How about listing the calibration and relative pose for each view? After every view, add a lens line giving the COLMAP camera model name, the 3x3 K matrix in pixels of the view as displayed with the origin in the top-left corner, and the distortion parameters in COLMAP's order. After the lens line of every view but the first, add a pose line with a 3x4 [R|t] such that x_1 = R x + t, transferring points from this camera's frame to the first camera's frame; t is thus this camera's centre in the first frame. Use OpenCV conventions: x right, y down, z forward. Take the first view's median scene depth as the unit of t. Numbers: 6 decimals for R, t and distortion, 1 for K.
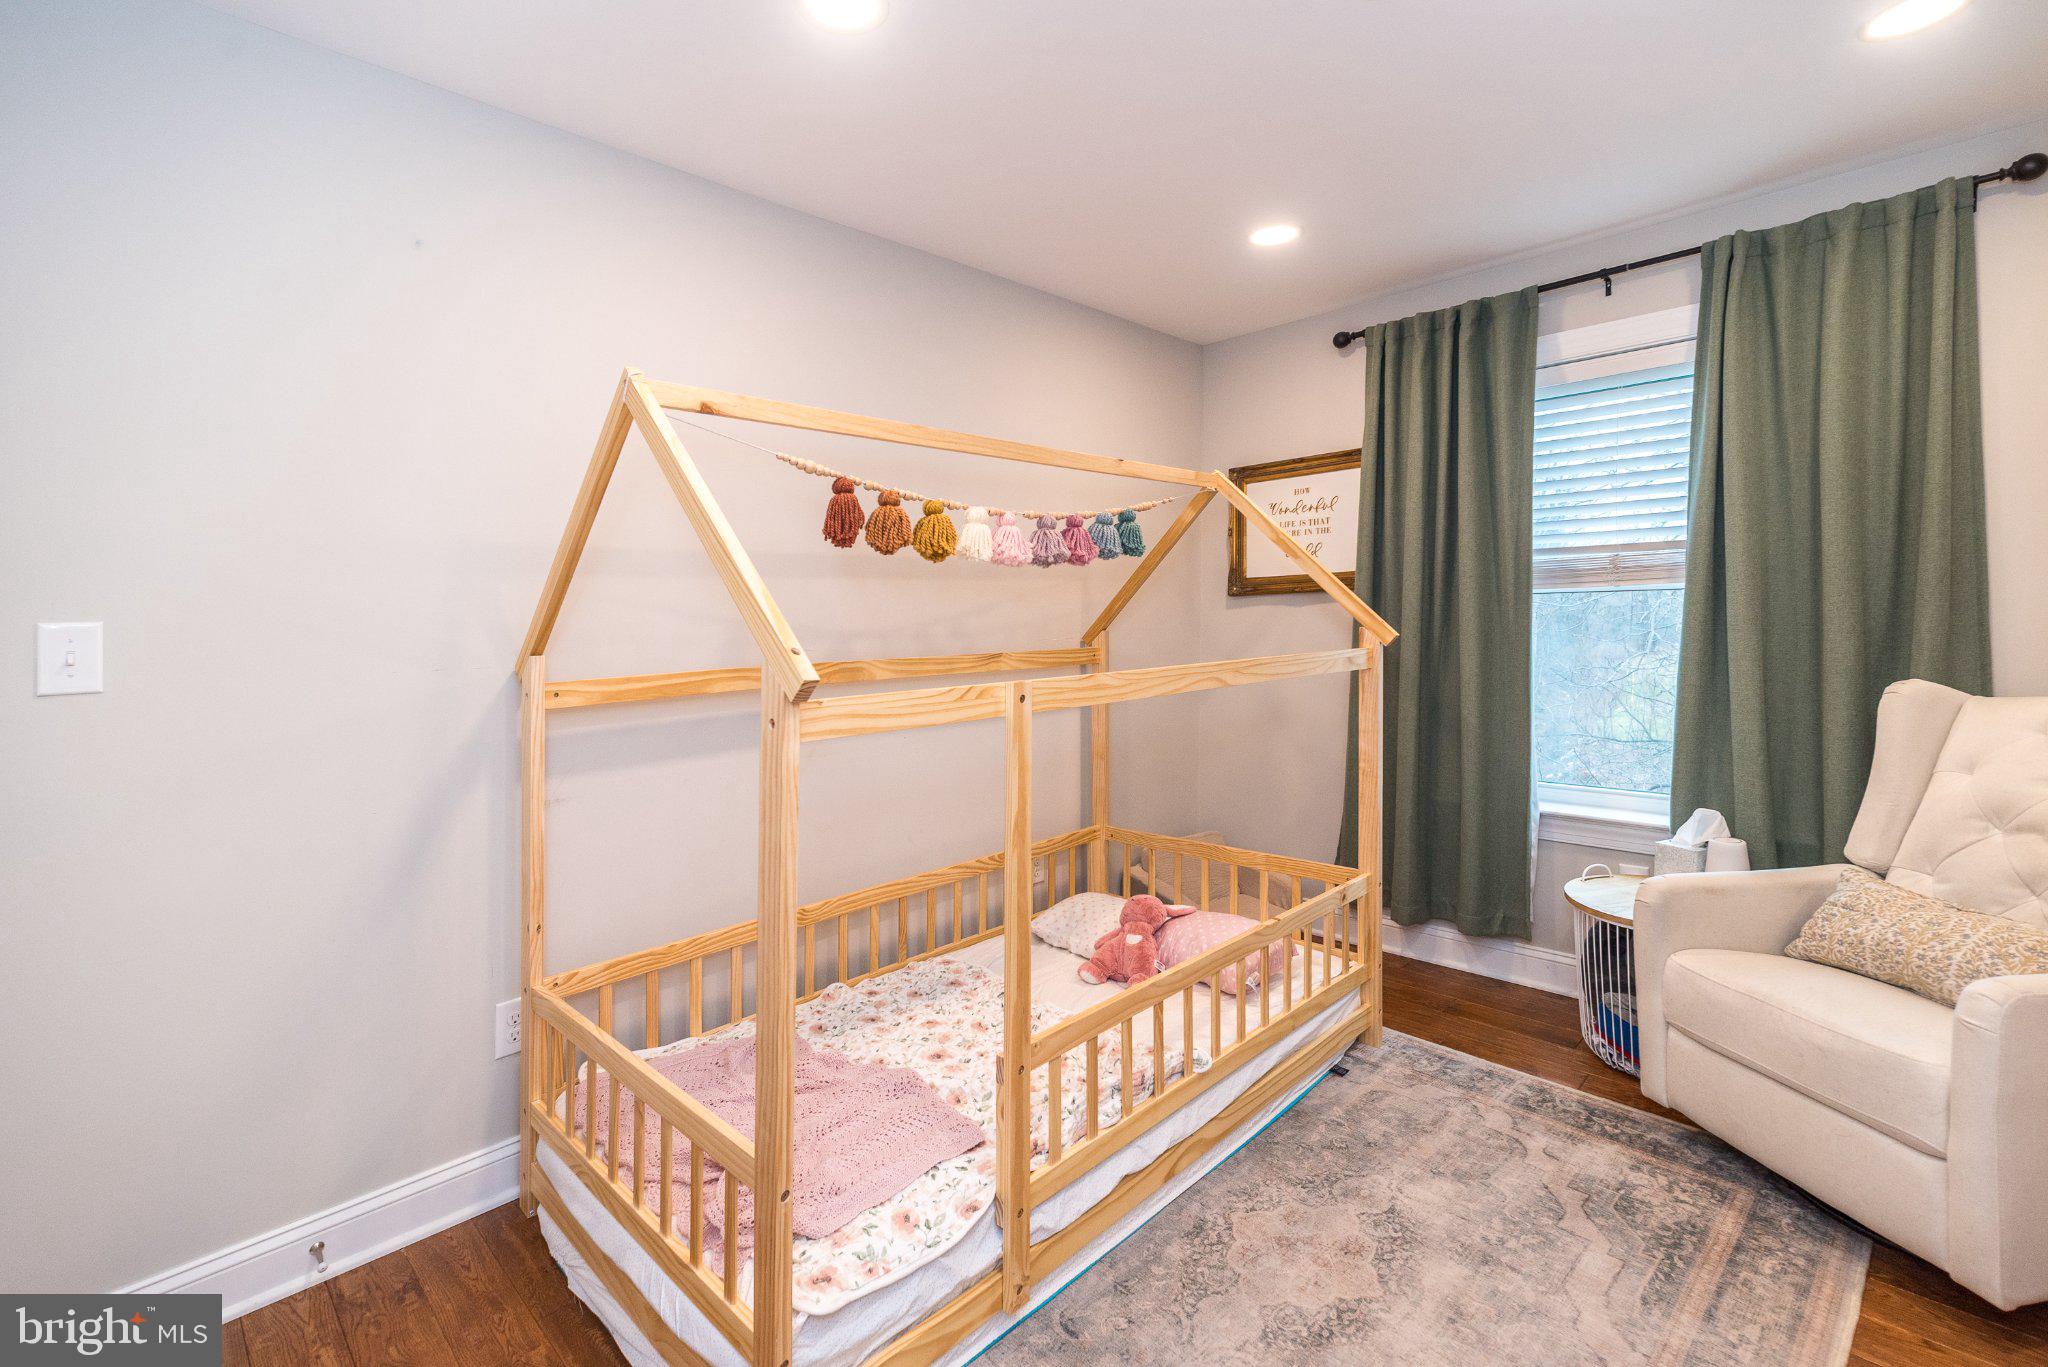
lens RADIAL K [[926.6, 0, 1024.2], [0, 926.6, 628.9], [0, 0, 1]] dist [0.000637, 0.000187]
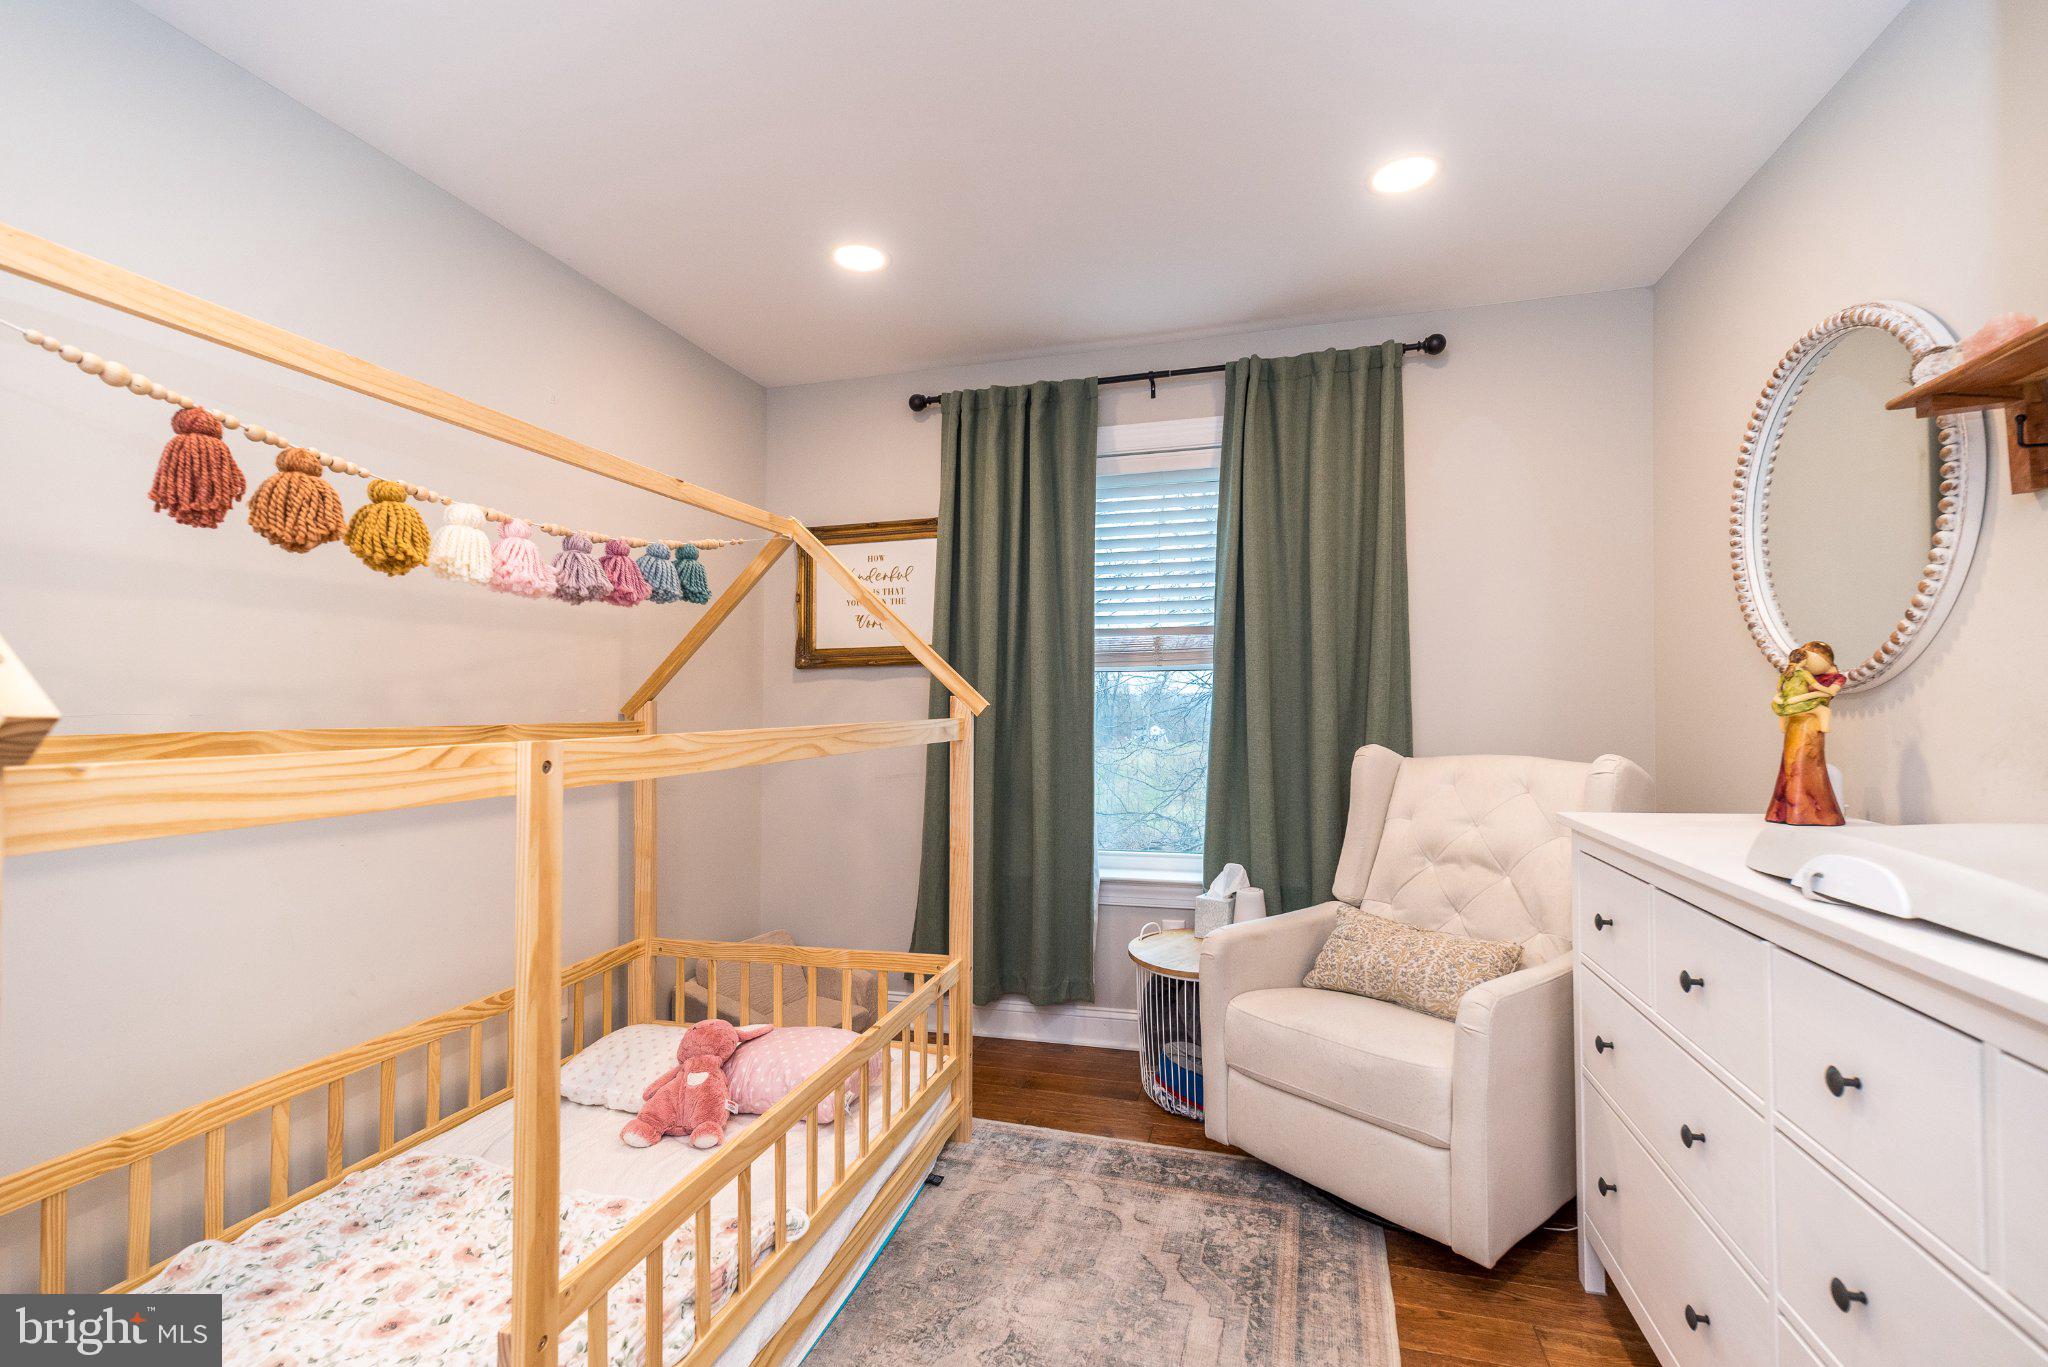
lens RADIAL K [[887.1, 0, 1023.4], [0, 887.1, 726.7], [0, 0, 1]] dist [0.008058, -0.000144]
pose [[0.874907, 0.001473, 0.484289, -0.007753], [-0.001683, 0.999999, -0.000001, 0.031376], [-0.484288, -0.000815, 0.874908, 0.197604]]
